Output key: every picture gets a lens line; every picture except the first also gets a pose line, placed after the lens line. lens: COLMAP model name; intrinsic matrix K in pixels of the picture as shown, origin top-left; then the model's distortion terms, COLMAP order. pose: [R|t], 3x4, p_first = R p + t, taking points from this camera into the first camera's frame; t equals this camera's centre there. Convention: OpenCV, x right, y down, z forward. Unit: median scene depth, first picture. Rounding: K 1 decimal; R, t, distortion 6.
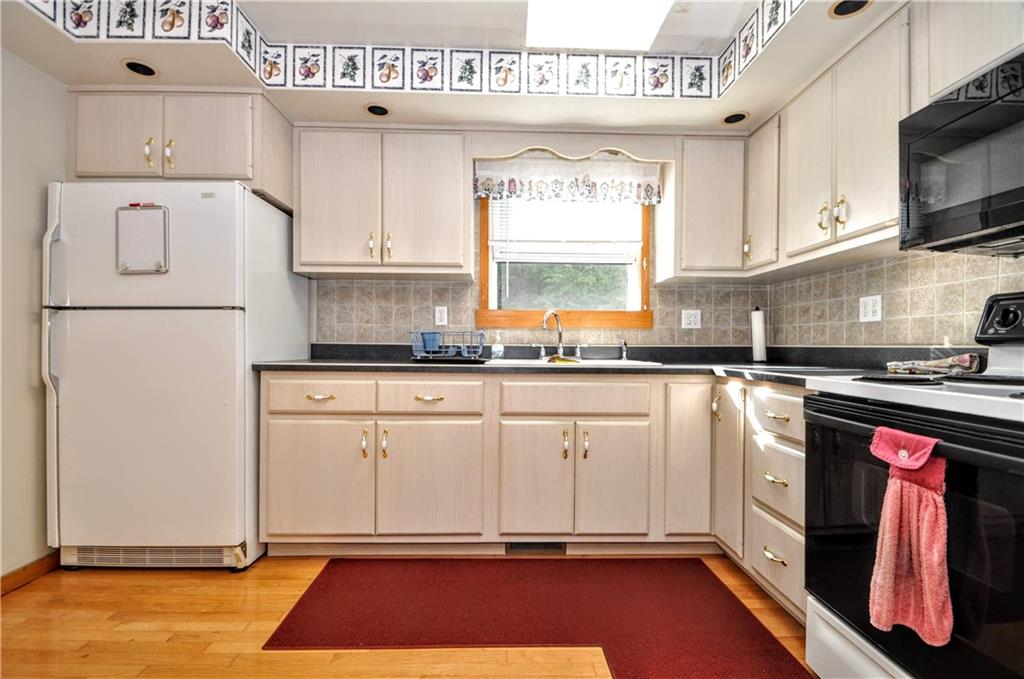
lens RADIAL K [[451.7, 0, 509.1], [0, 451.7, 350.2], [0, 0, 1]] dist [-0.002135, -0.003771]
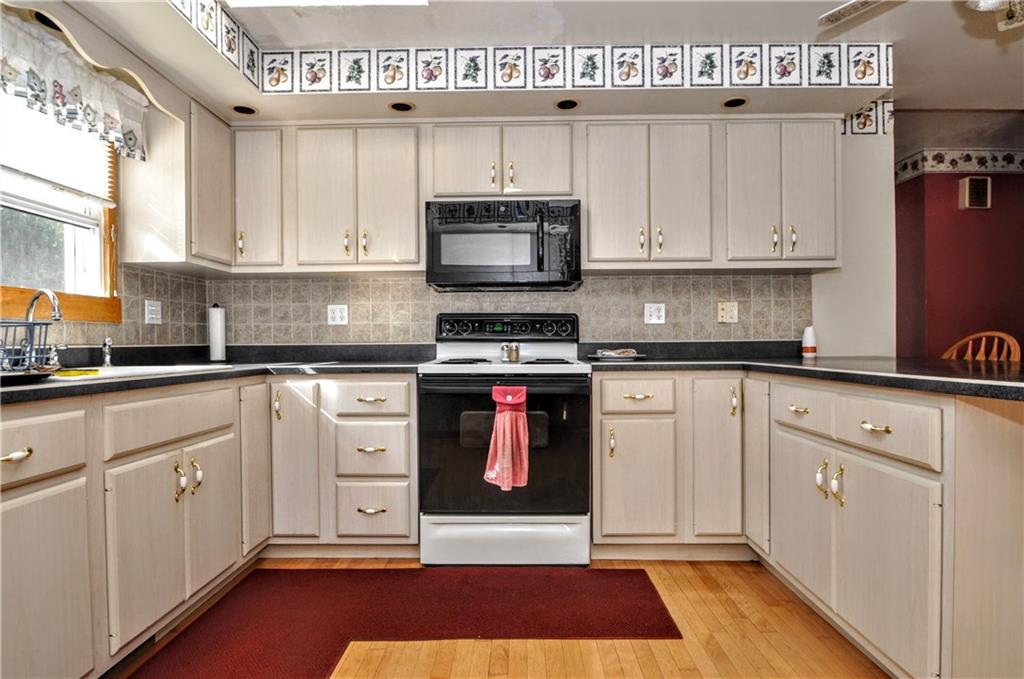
lens RADIAL K [[559.4, 0, 514.0], [0, 559.4, 345.1], [0, 0, 1]] dist [-0.016688, -0.002826]
pose [[0.033595, -0.009570, 0.999390, -0.684745], [0.019092, 0.999778, 0.008932, -0.008683], [-0.999253, 0.018780, 0.033770, 0.392966]]
